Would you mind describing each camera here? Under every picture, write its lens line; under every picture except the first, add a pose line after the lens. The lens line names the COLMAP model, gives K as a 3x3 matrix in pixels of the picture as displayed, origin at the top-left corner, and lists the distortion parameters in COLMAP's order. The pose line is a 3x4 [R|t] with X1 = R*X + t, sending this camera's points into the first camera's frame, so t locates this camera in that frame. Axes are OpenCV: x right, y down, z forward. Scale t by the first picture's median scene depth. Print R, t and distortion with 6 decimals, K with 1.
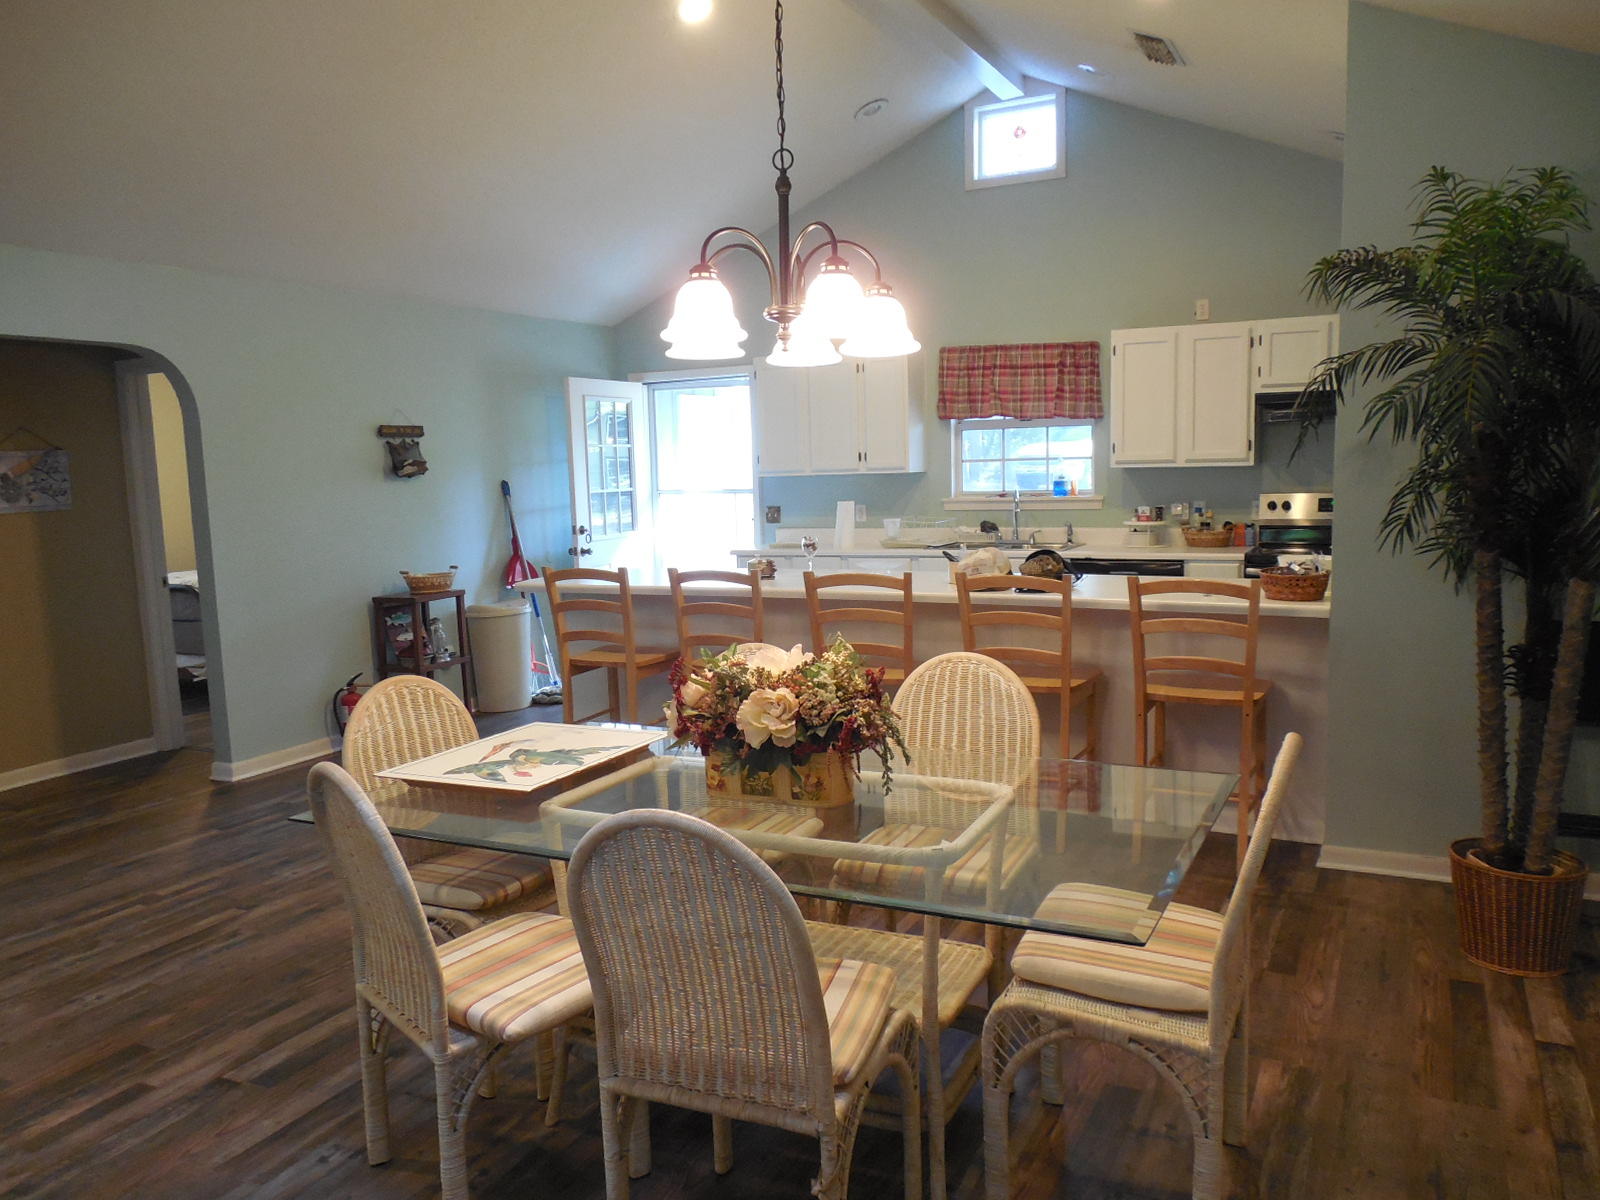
lens RADIAL K [[1174.9, 0, 807.3], [0, 1174.9, 619.1], [0, 0, 1]] dist [-0.006487, 0.000726]
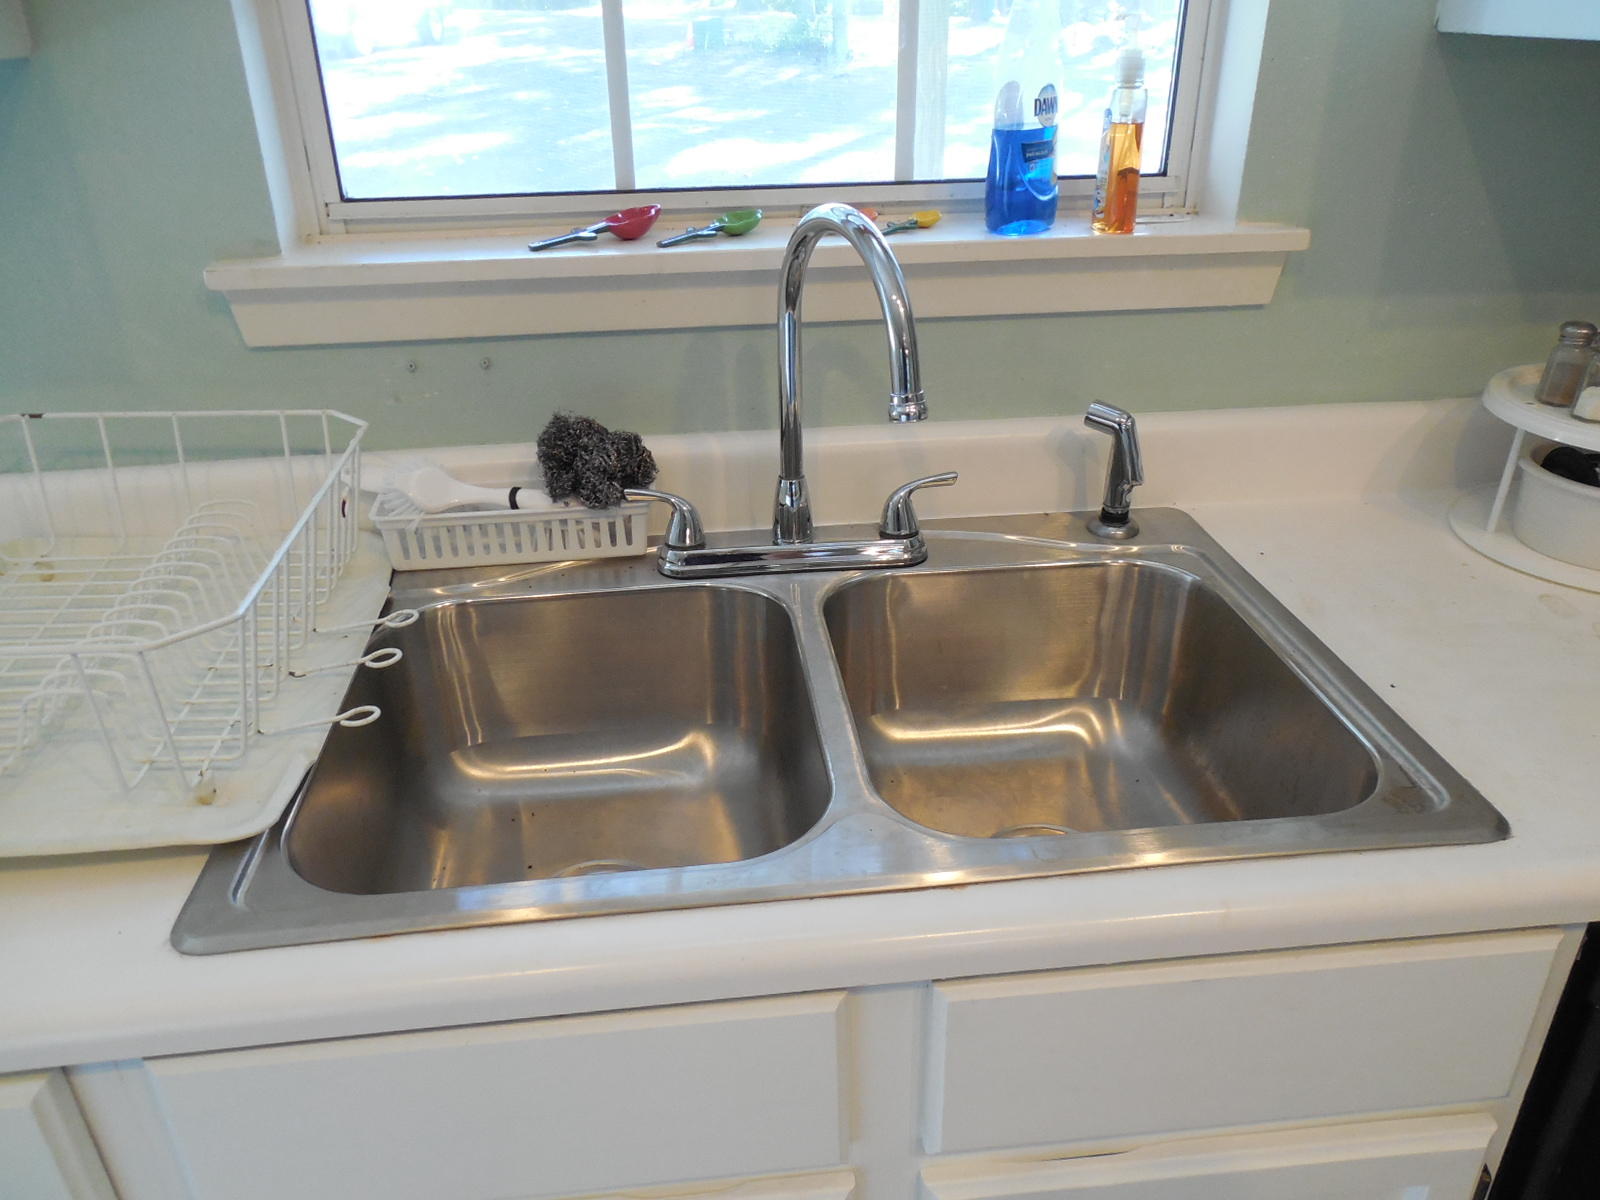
lens RADIAL K [[1184.8, 0, 798.4], [0, 1184.8, 600.7], [0, 0, 1]] dist [-0.078490, -0.000106]
pose [[0.839268, -0.231963, 0.491755, 0.103115], [0.066160, 0.941277, 0.331089, -0.113719], [-0.539678, -0.245338, 0.805330, 0.897255]]
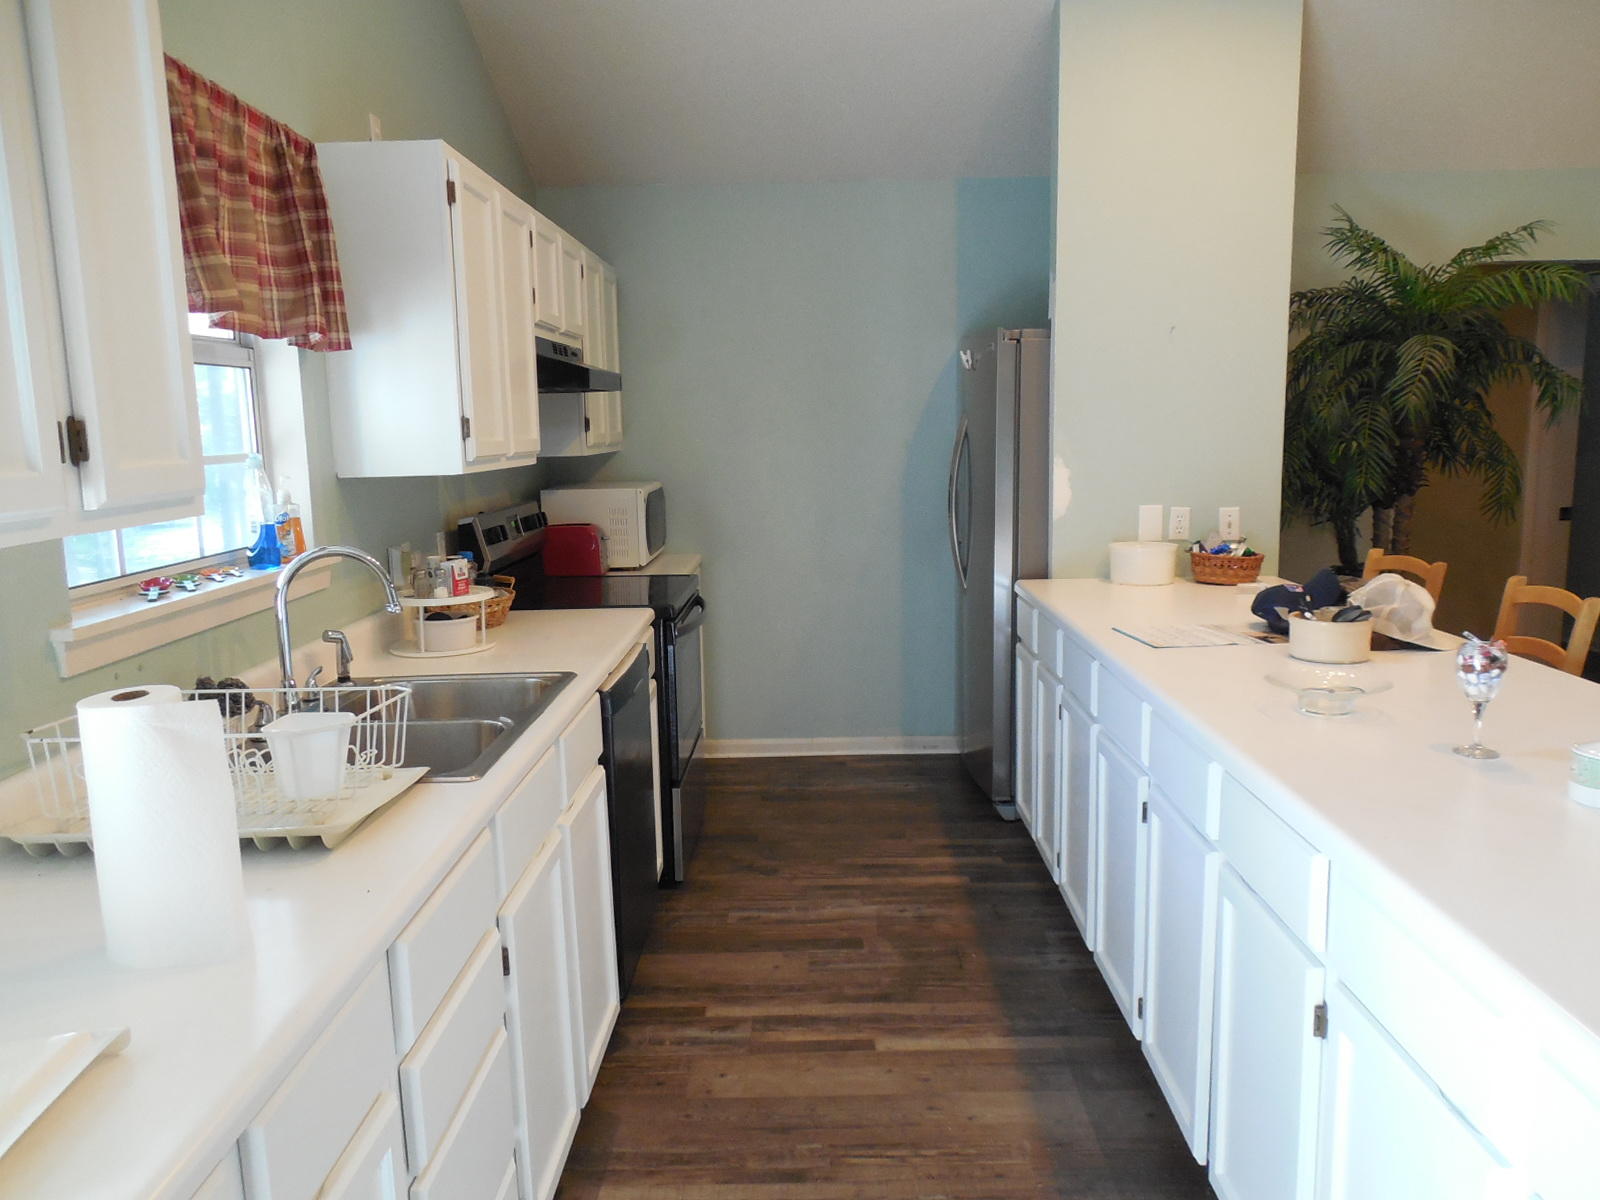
lens RADIAL K [[1205.1, 0, 804.9], [0, 1205.1, 600.0], [0, 0, 1]] dist [-0.001163, -0.001869]
pose [[-0.437587, -0.100177, 0.893578, -0.176971], [0.151532, 0.971345, 0.183101, -0.139145], [-0.886316, 0.215529, -0.409868, 1.030161]]
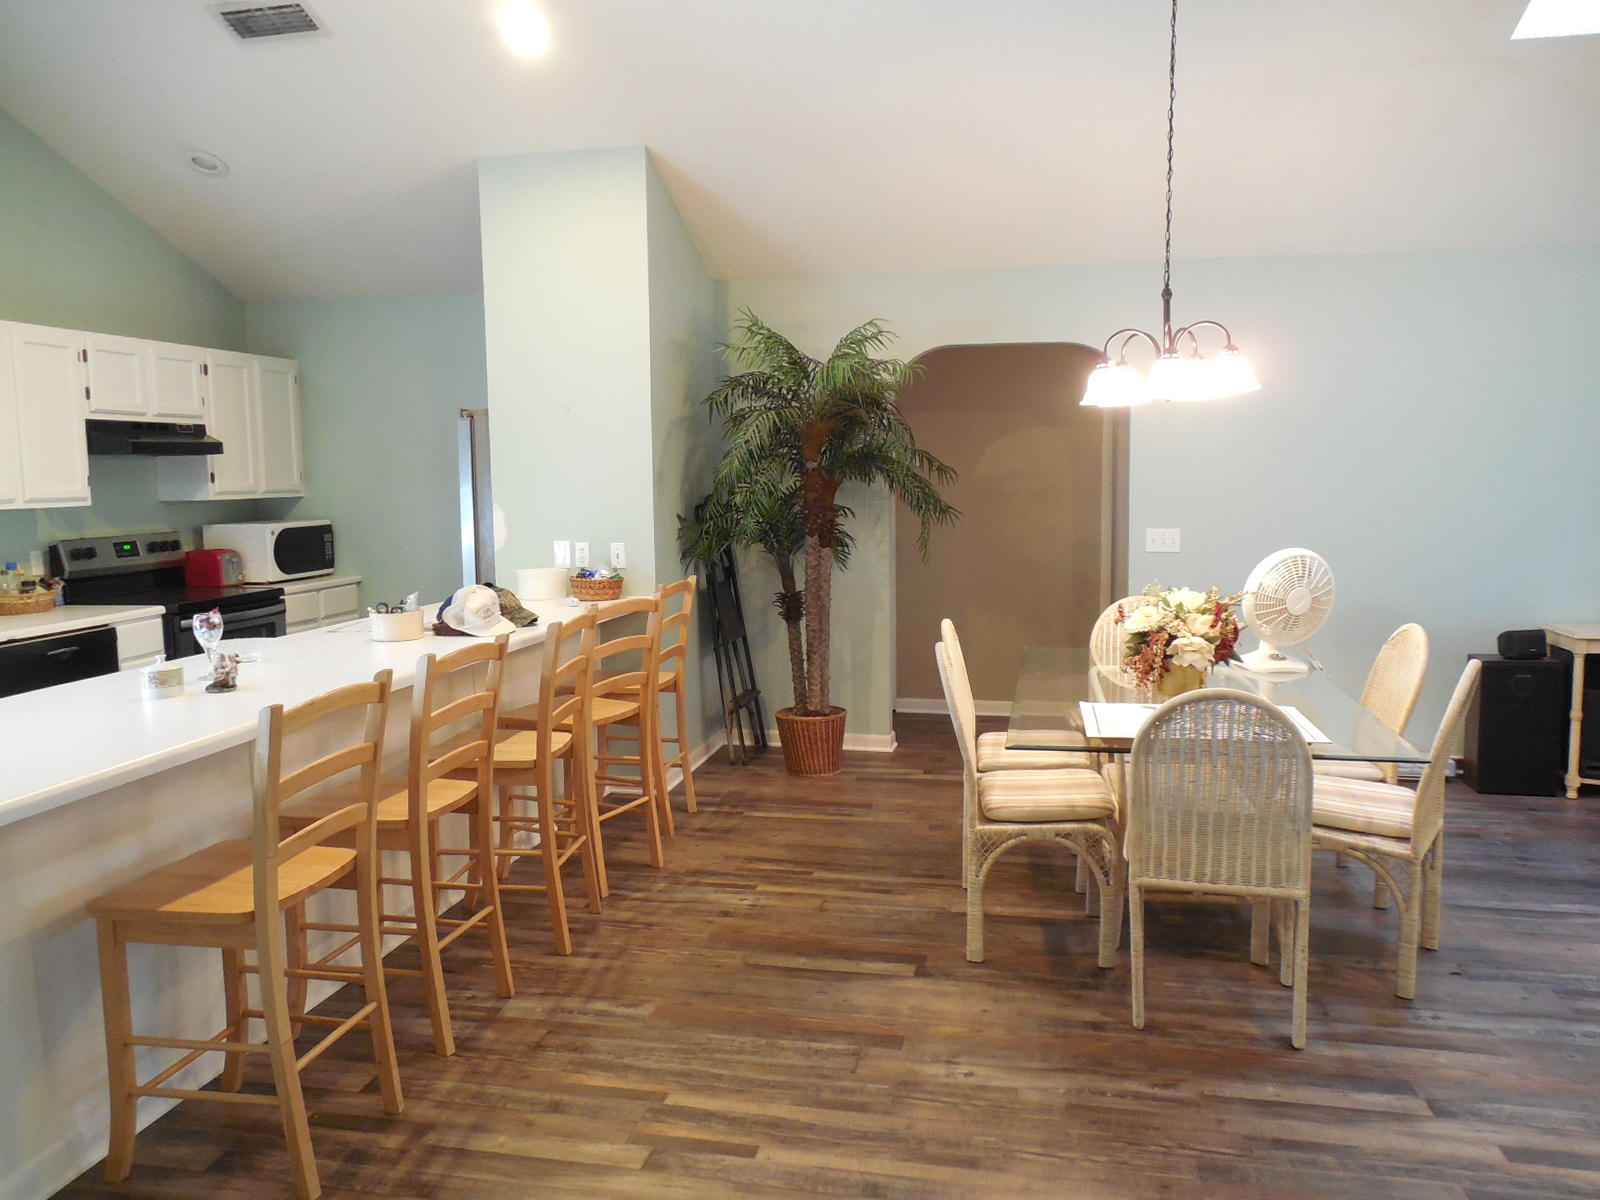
lens RADIAL K [[1205.1, 0, 804.9], [0, 1205.1, 600.0], [0, 0, 1]] dist [-0.001163, -0.001869]
pose [[-0.252183, -0.077508, 0.964570, -0.514786], [0.154885, 0.980703, 0.119298, -0.080866], [-0.955204, 0.179482, -0.235312, 0.664479]]
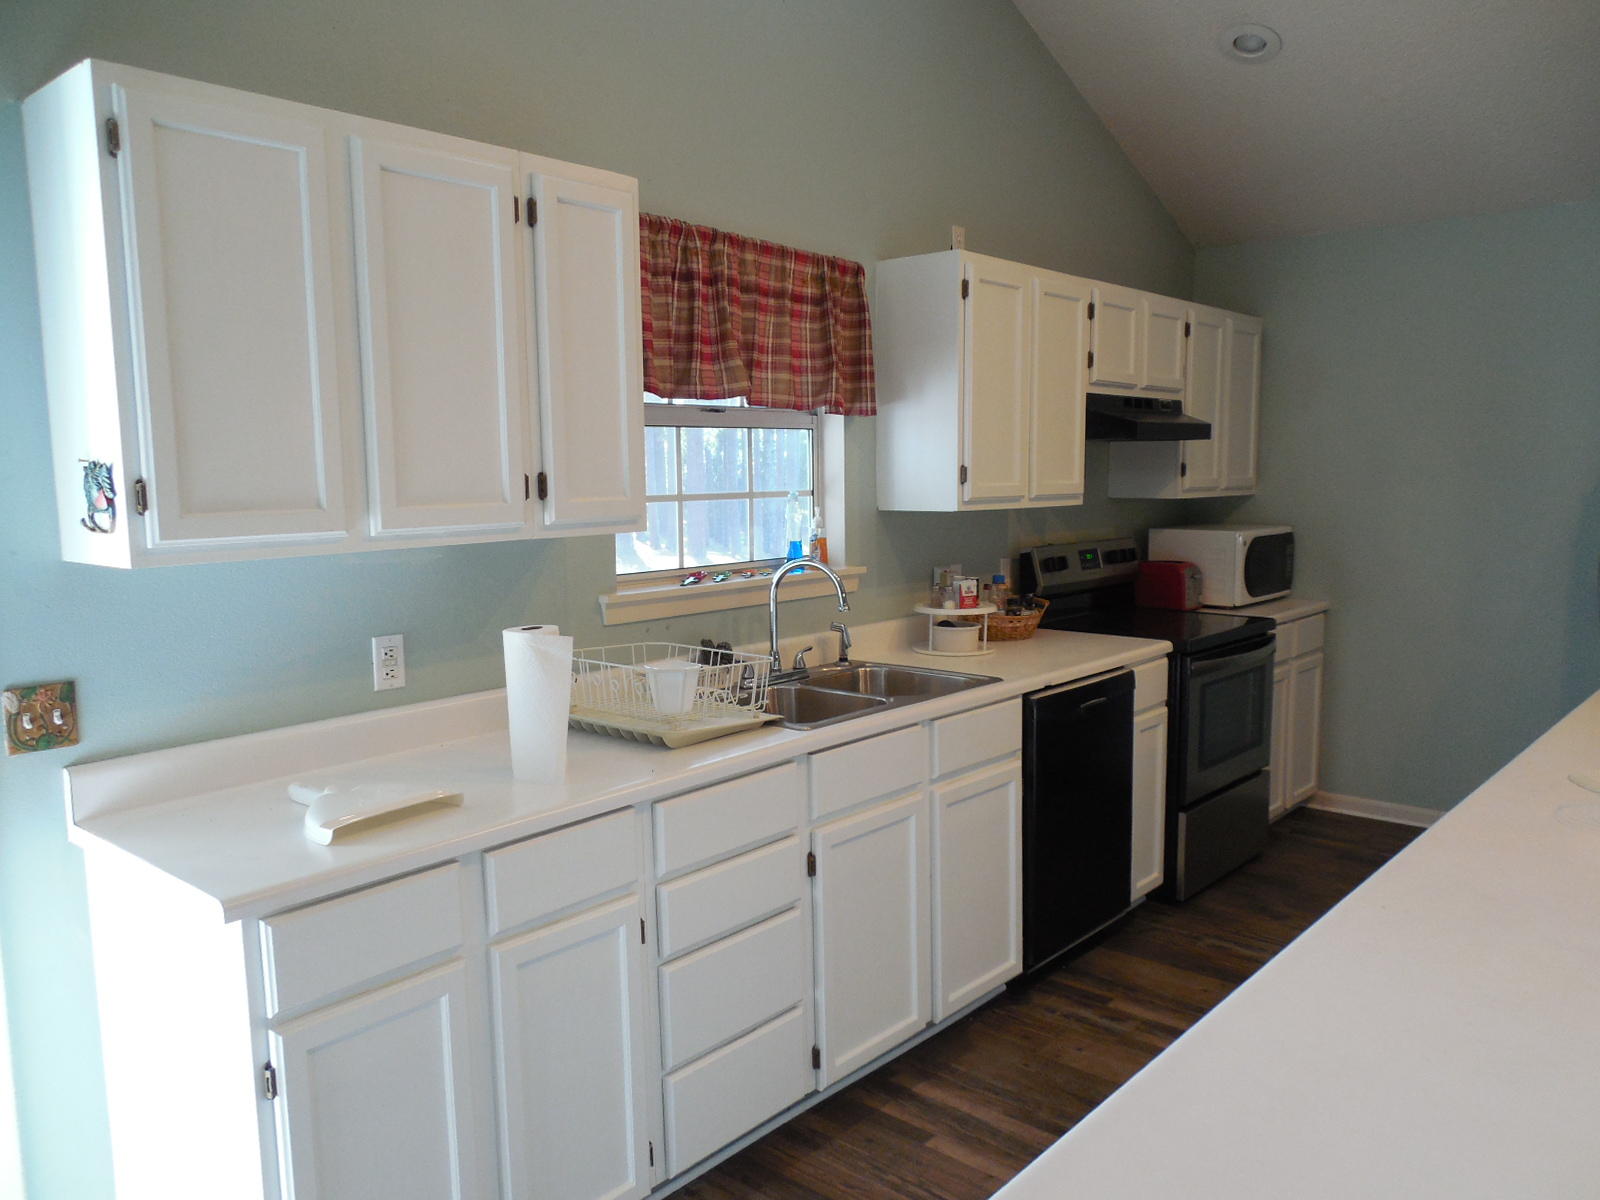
lens RADIAL K [[1205.1, 0, 804.9], [0, 1205.1, 600.0], [0, 0, 1]] dist [-0.001163, -0.001869]
pose [[0.256011, -0.086383, 0.962807, -0.269847], [0.131439, 0.989860, 0.053860, -0.122081], [-0.957696, 0.112761, 0.264769, 0.886091]]
